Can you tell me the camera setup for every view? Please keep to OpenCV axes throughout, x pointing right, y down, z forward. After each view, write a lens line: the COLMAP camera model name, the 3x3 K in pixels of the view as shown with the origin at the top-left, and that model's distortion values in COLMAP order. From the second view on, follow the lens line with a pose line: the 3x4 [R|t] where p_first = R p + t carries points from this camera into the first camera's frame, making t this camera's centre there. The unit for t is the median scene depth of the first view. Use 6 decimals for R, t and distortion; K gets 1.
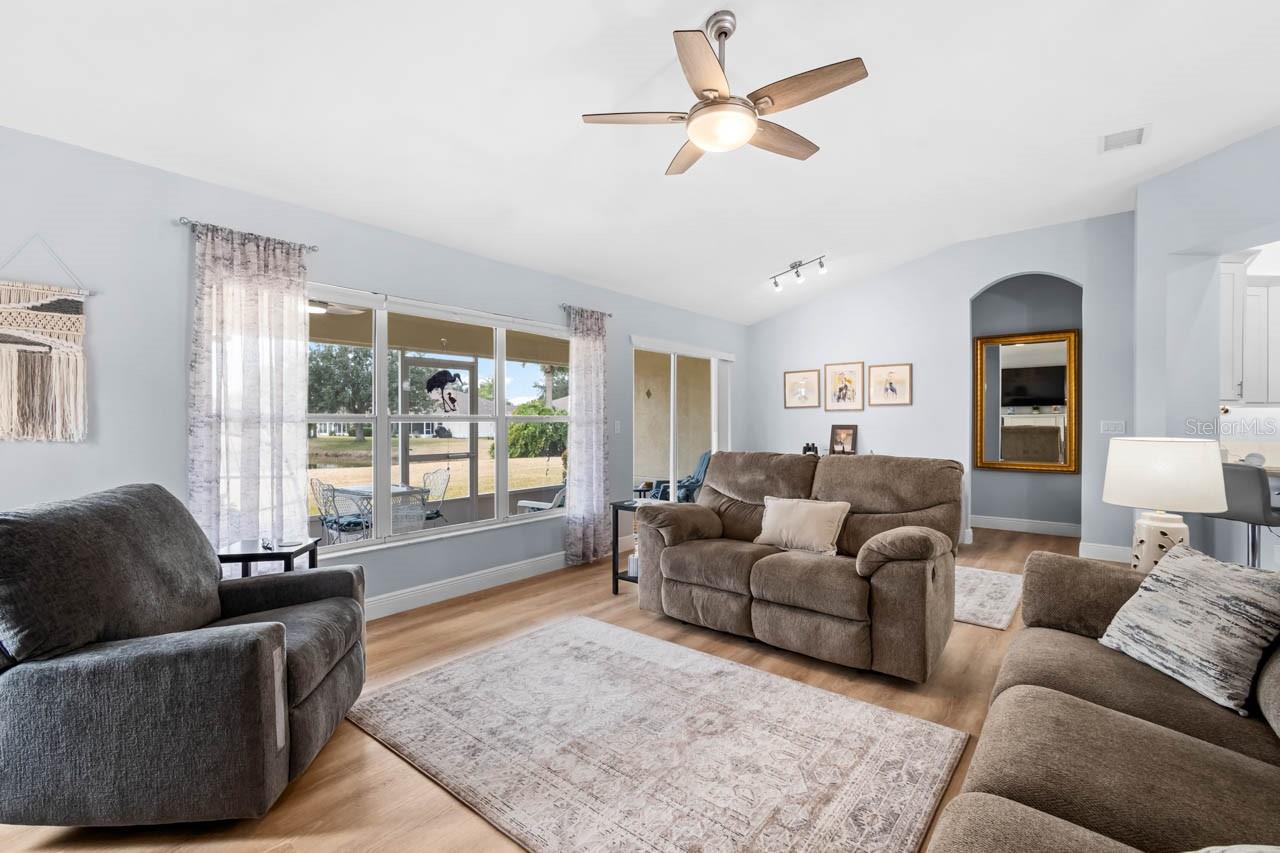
lens RADIAL K [[578.7, 0, 635.6], [0, 578.7, 421.0], [0, 0, 1]] dist [0.009820, -0.005501]
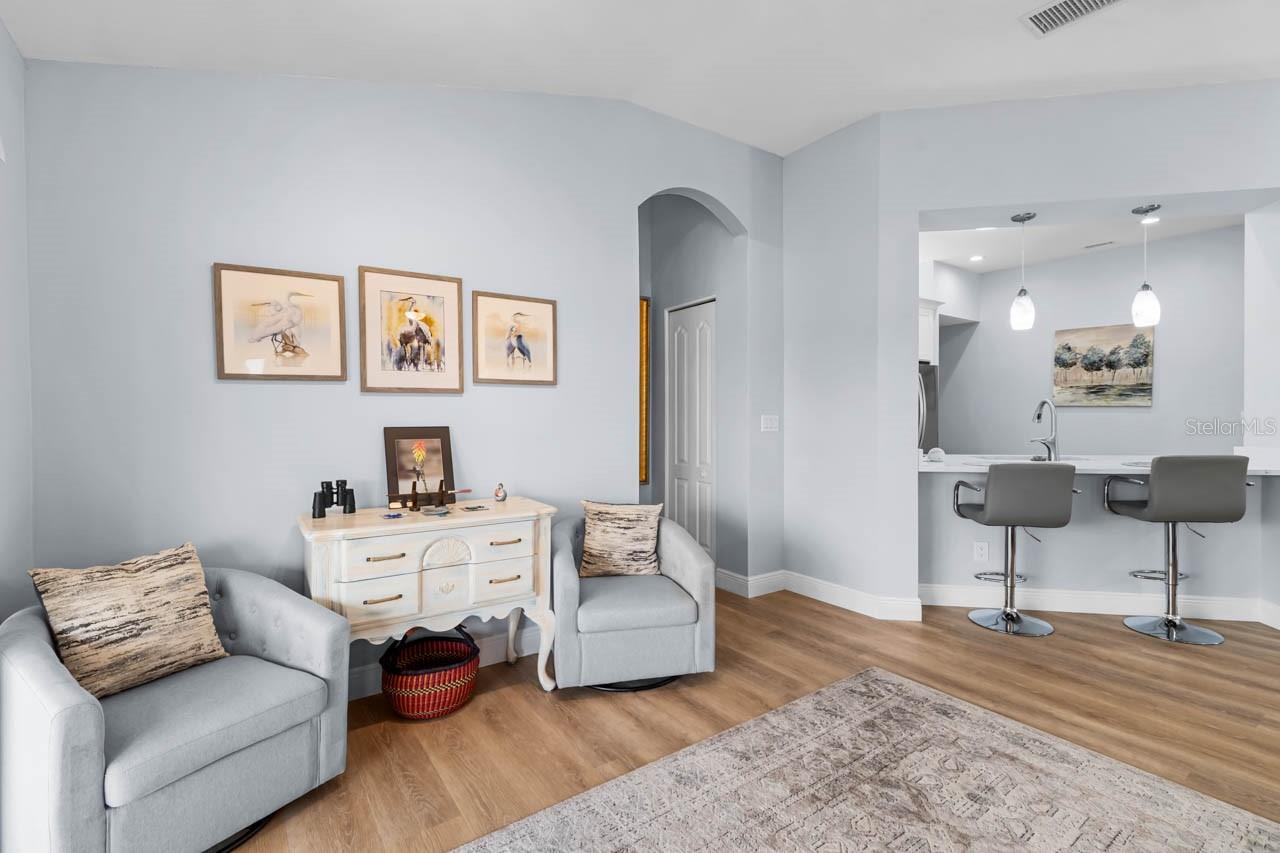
lens RADIAL K [[578.7, 0, 648.9], [0, 578.7, 429.0], [0, 0, 1]] dist [0.009820, -0.005501]
pose [[0.257742, -0.026468, 0.965851, 0.016855], [0.003760, 0.999645, 0.026391, -0.002926], [-0.966206, -0.003170, 0.257750, 1.044096]]
